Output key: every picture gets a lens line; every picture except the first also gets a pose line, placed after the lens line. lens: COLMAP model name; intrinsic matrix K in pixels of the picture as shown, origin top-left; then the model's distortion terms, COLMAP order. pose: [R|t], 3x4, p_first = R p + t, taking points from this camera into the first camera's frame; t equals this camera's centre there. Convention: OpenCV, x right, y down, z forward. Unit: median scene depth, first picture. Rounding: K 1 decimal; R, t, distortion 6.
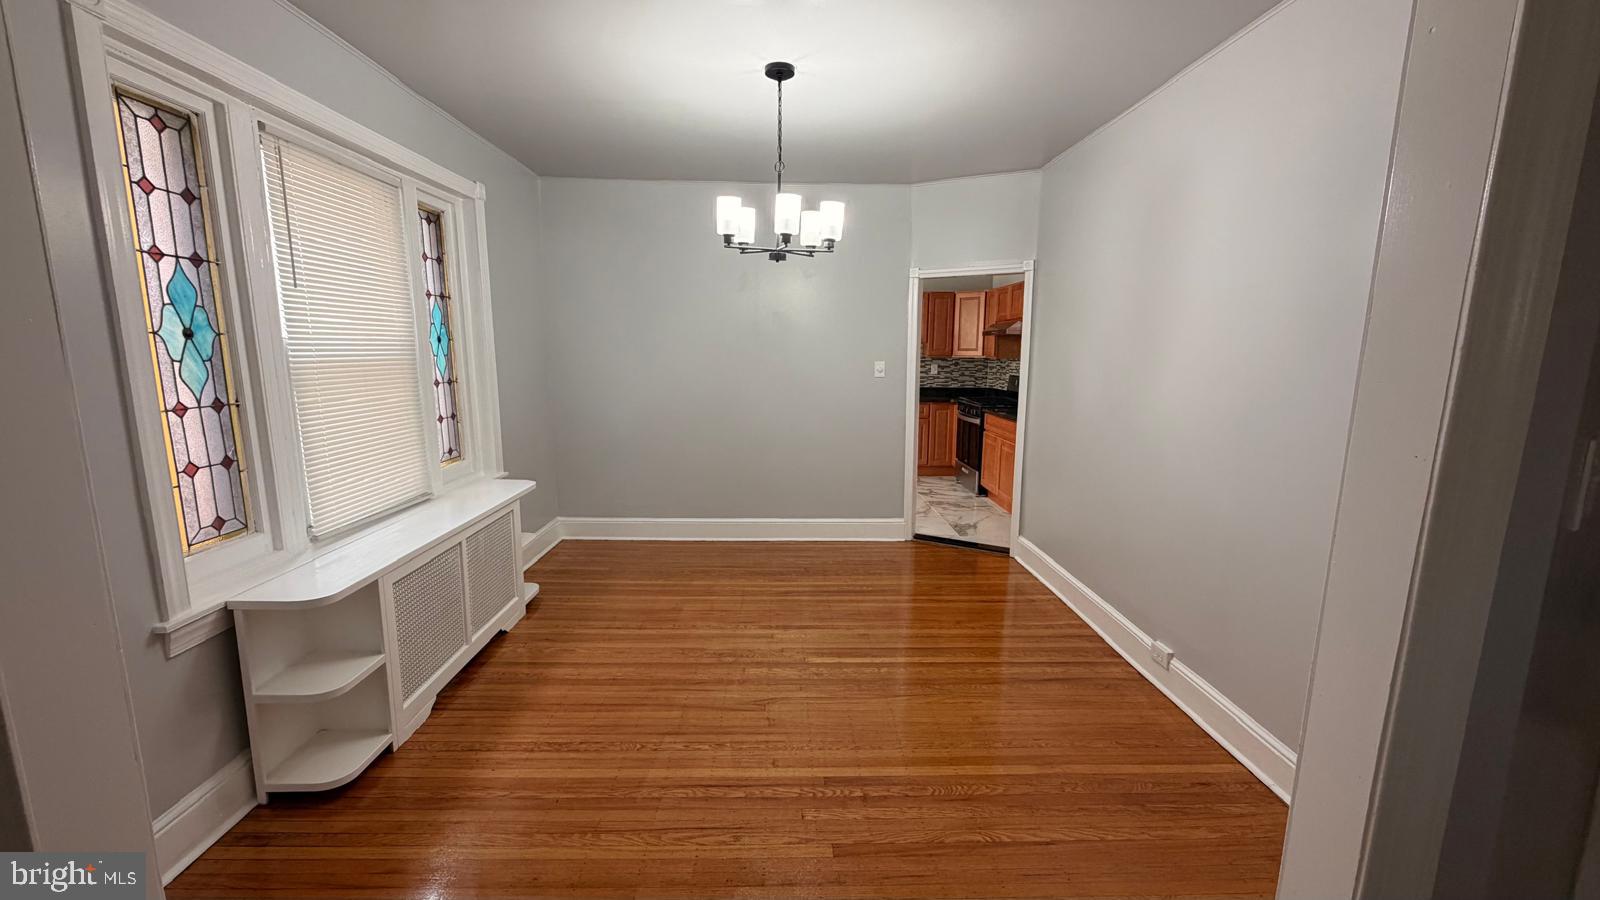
lens RADIAL K [[636.0, 0, 795.1], [0, 636.0, 449.8], [0, 0, 1]] dist [0.018814, -0.002608]
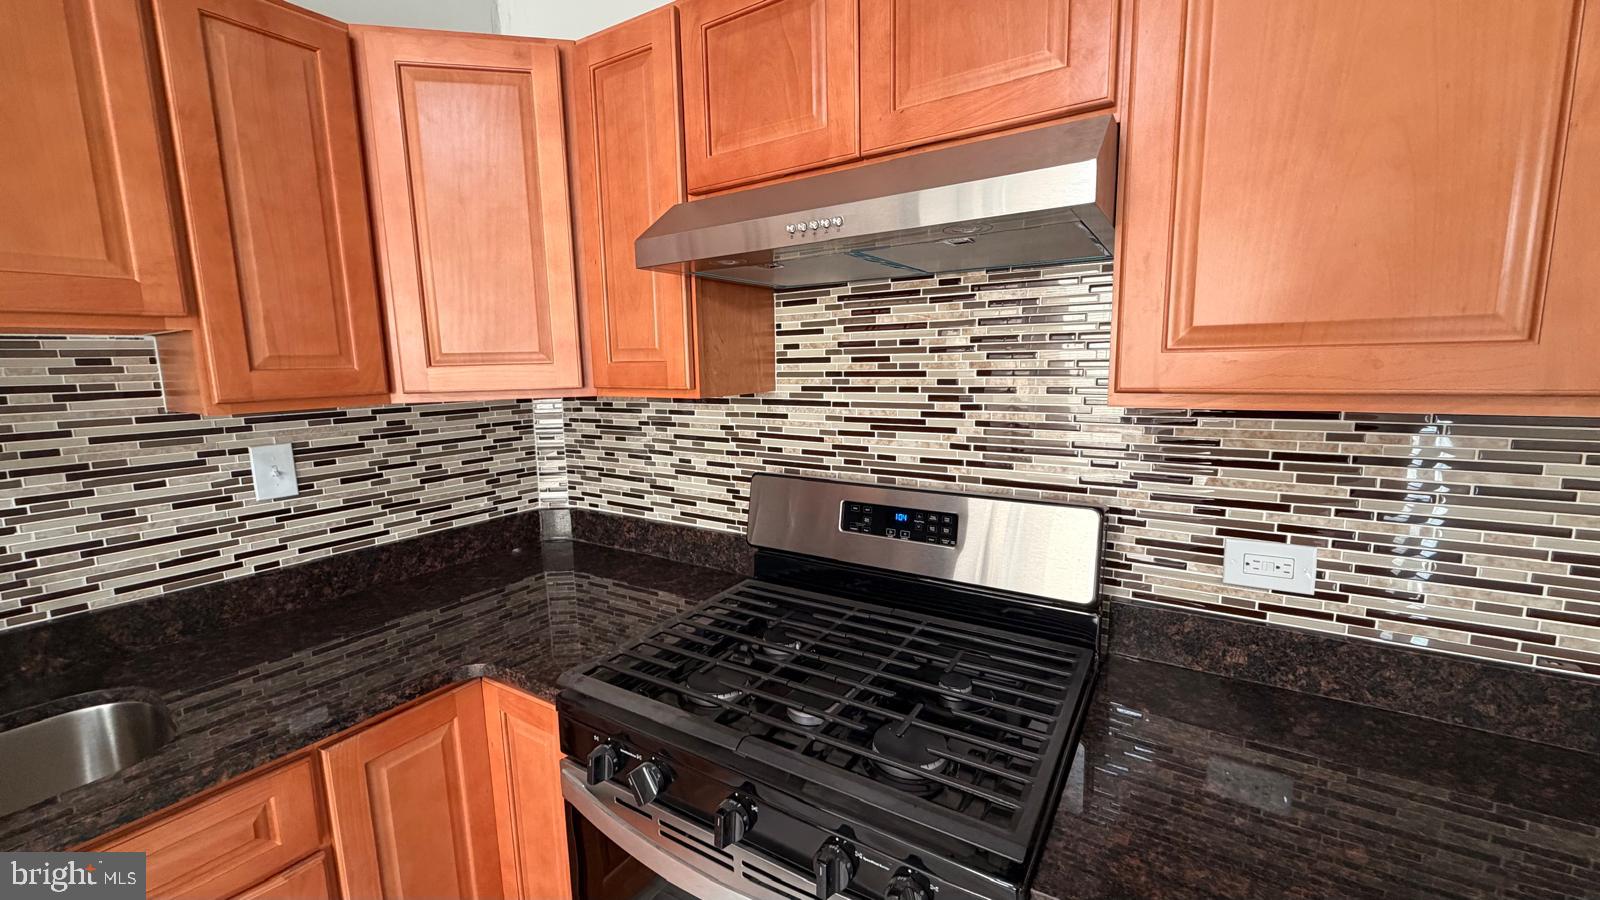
lens RADIAL K [[636.0, 0, 788.3], [0, 636.0, 455.5], [0, 0, 1]] dist [0.018814, -0.002608]
pose [[0.572626, -0.140944, 0.807610, 0.248354], [0.157647, 0.985656, 0.060239, -0.190845], [-0.804517, 0.092823, 0.586632, 1.238000]]
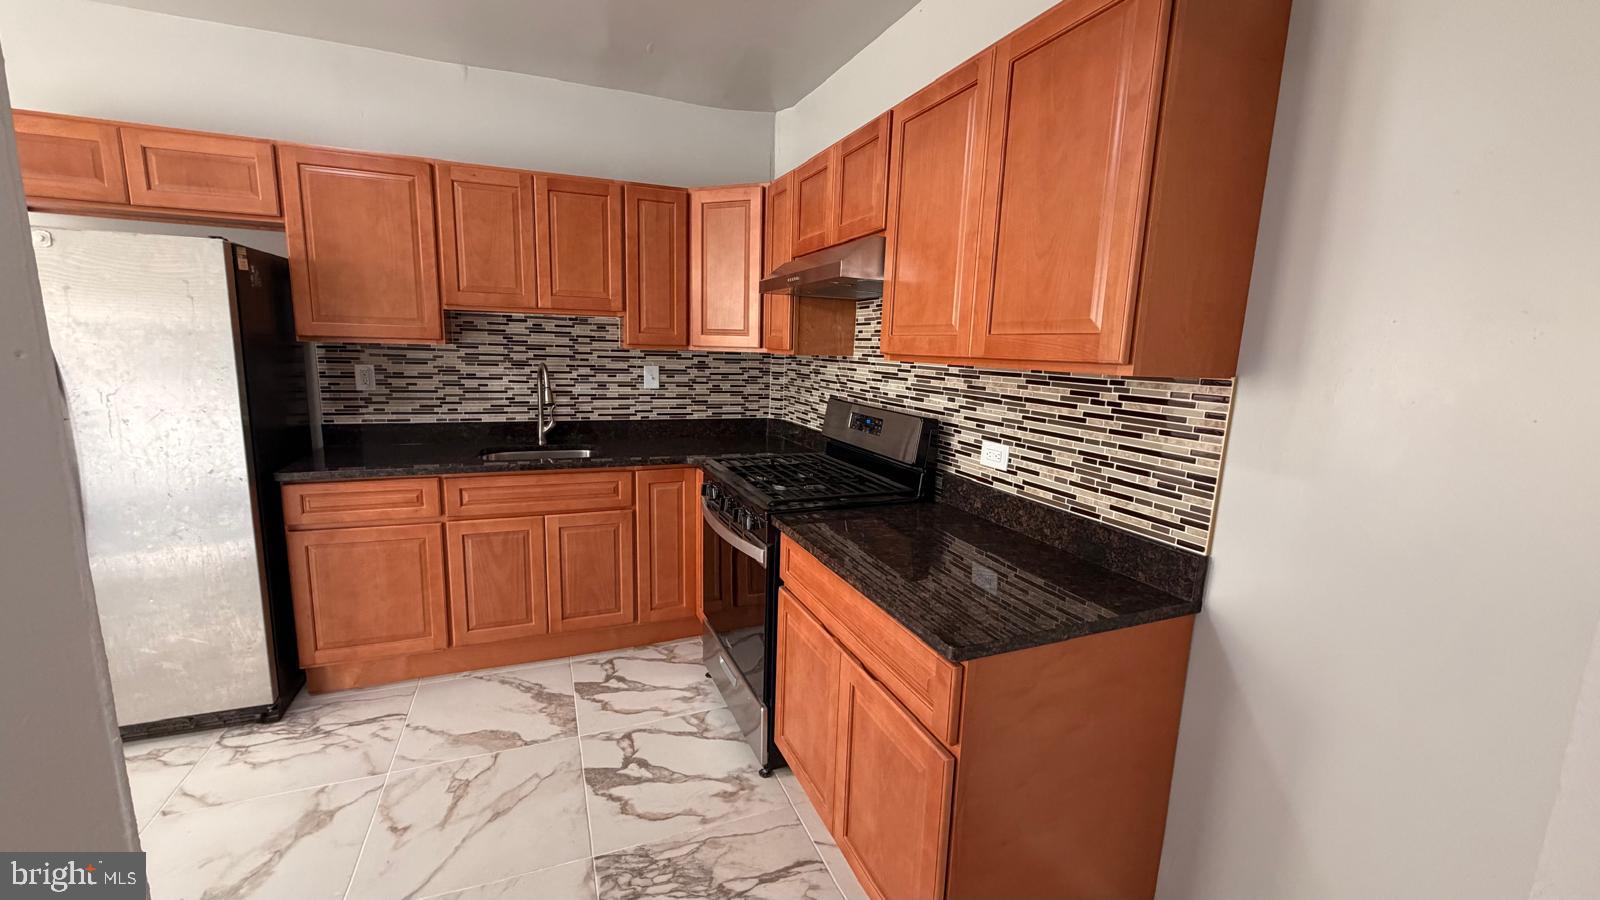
lens RADIAL K [[636.0, 0, 800.2], [0, 636.0, 452.8], [0, 0, 1]] dist [0.018814, -0.002608]
pose [[0.933272, -0.039057, 0.357042, 0.252648], [0.034799, 0.999226, 0.018345, -0.128839], [-0.357482, -0.004696, 0.933908, 0.905368]]
